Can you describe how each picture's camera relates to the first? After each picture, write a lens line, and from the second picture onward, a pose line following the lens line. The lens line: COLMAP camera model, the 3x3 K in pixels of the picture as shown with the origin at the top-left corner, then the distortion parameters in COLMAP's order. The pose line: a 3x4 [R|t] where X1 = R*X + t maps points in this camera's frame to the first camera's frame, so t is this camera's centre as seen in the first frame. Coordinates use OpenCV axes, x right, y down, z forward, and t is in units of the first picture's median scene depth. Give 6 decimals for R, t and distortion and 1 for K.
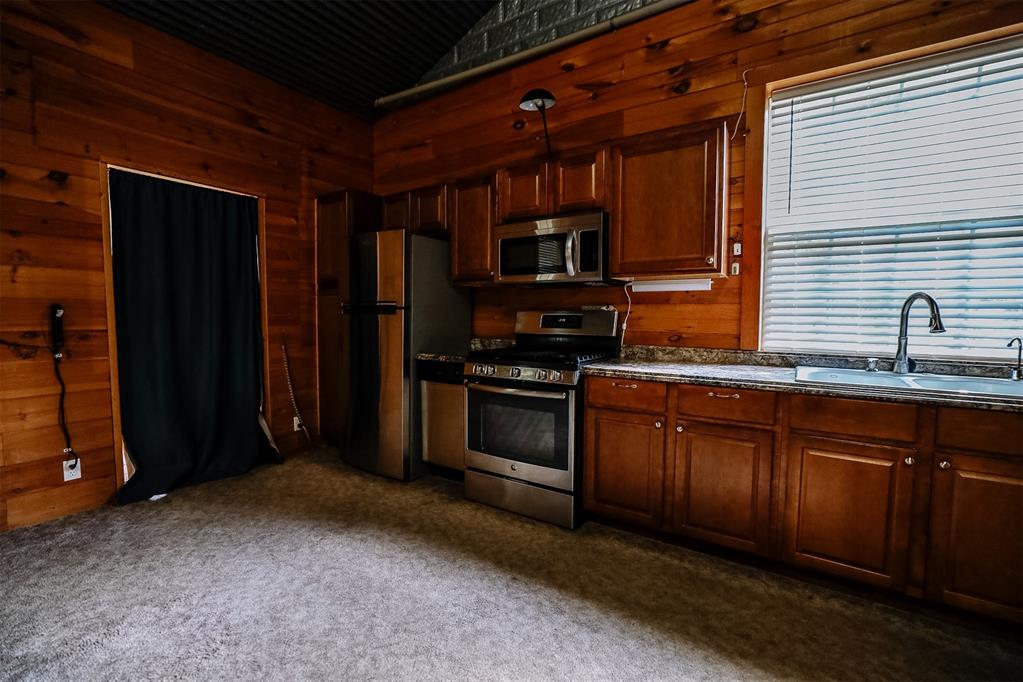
lens RADIAL K [[441.2, 0, 509.6], [0, 441.2, 339.3], [0, 0, 1]] dist [-0.040382, 0.015434]
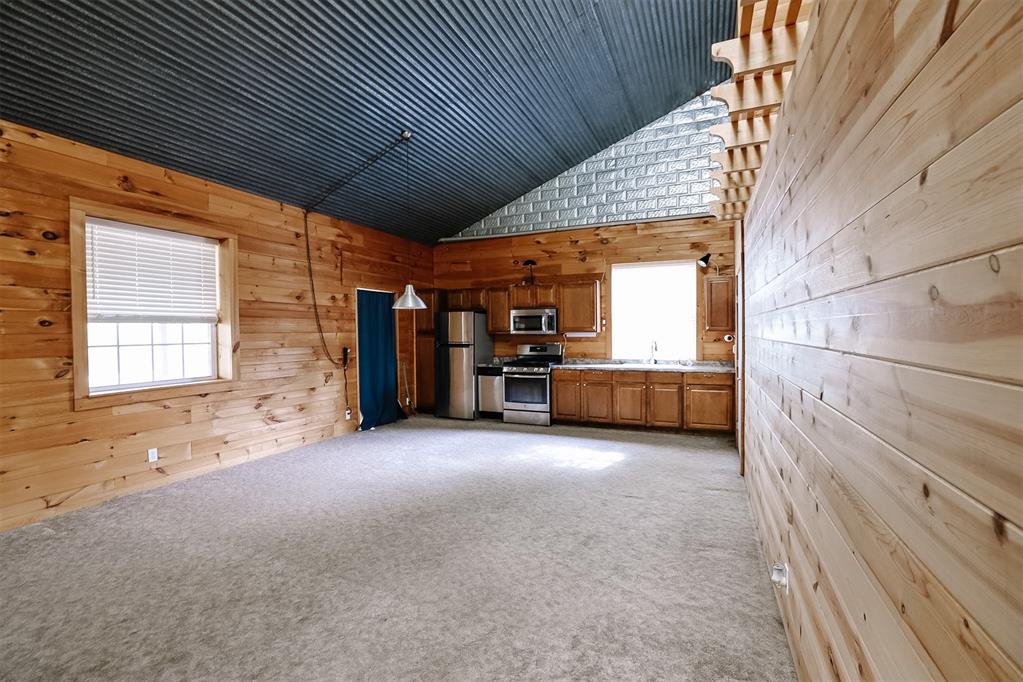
lens RADIAL K [[441.2, 0, 509.6], [0, 441.2, 339.3], [0, 0, 1]] dist [-0.040382, 0.015434]
pose [[0.985864, -0.016656, 0.166716, -0.505827], [0.023594, 0.998932, -0.039721, -0.002490], [-0.165877, 0.043093, 0.985205, -1.557357]]
